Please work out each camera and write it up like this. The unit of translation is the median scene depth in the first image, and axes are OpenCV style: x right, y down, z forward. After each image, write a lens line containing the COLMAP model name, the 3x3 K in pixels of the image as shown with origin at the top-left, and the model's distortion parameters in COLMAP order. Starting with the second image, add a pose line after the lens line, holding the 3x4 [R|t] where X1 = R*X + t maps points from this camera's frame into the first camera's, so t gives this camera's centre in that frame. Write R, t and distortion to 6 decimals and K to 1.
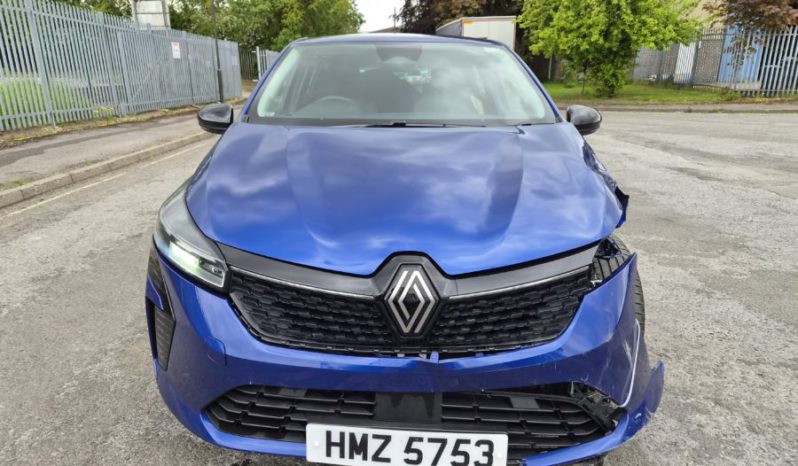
lens RADIAL K [[524.4, 0, 382.1], [0, 524.4, 236.4], [0, 0, 1]] dist [0.061993, -0.049261]
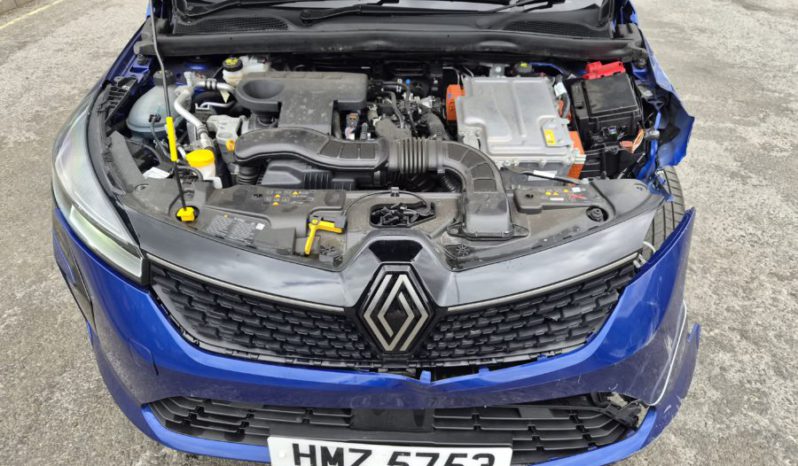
lens RADIAL K [[519.2, 0, 399.4], [0, 519.2, 224.4], [0, 0, 1]] dist [0.076393, -0.063509]
pose [[0.999735, -0.001798, 0.022949, 0.033121], [-0.005667, 0.947044, 0.321055, -0.171340], [-0.022311, -0.321100, 0.946782, 0.263275]]
